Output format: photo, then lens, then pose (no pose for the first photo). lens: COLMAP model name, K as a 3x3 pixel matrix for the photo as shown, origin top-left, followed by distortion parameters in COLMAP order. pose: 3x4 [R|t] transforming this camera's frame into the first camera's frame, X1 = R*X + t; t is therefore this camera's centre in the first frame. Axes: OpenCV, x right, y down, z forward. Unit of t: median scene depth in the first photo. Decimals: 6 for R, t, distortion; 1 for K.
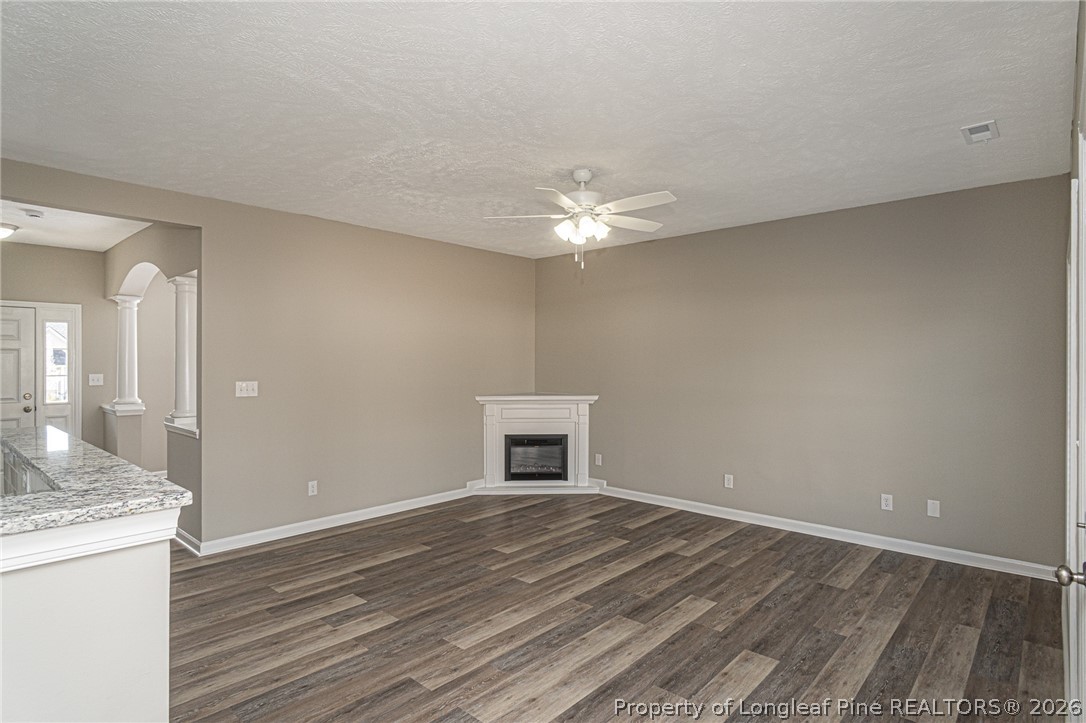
lens RADIAL K [[579.9, 0, 538.0], [0, 579.9, 362.9], [0, 0, 1]] dist [-0.008125, -0.006494]
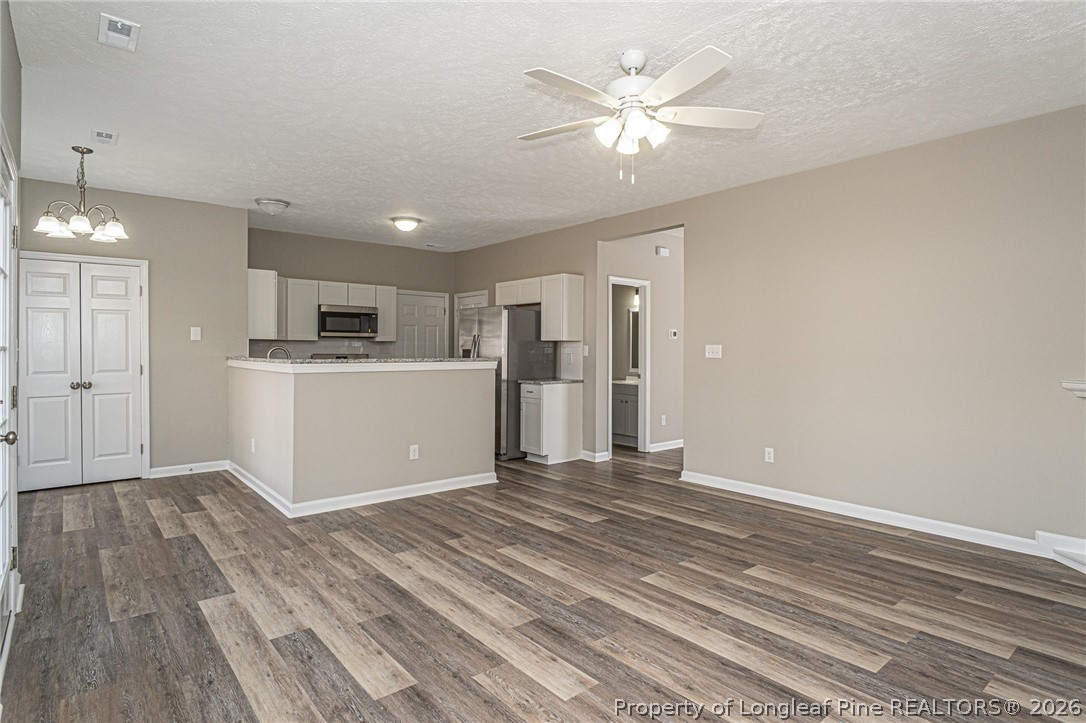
lens RADIAL K [[579.9, 0, 538.2], [0, 579.9, 357.4], [0, 0, 1]] dist [-0.008125, -0.006494]
pose [[-0.153115, 0.010310, -0.988155, 0.909911], [-0.006023, 0.999917, 0.011366, 0.059379], [0.988190, 0.007692, -0.153040, 1.079650]]
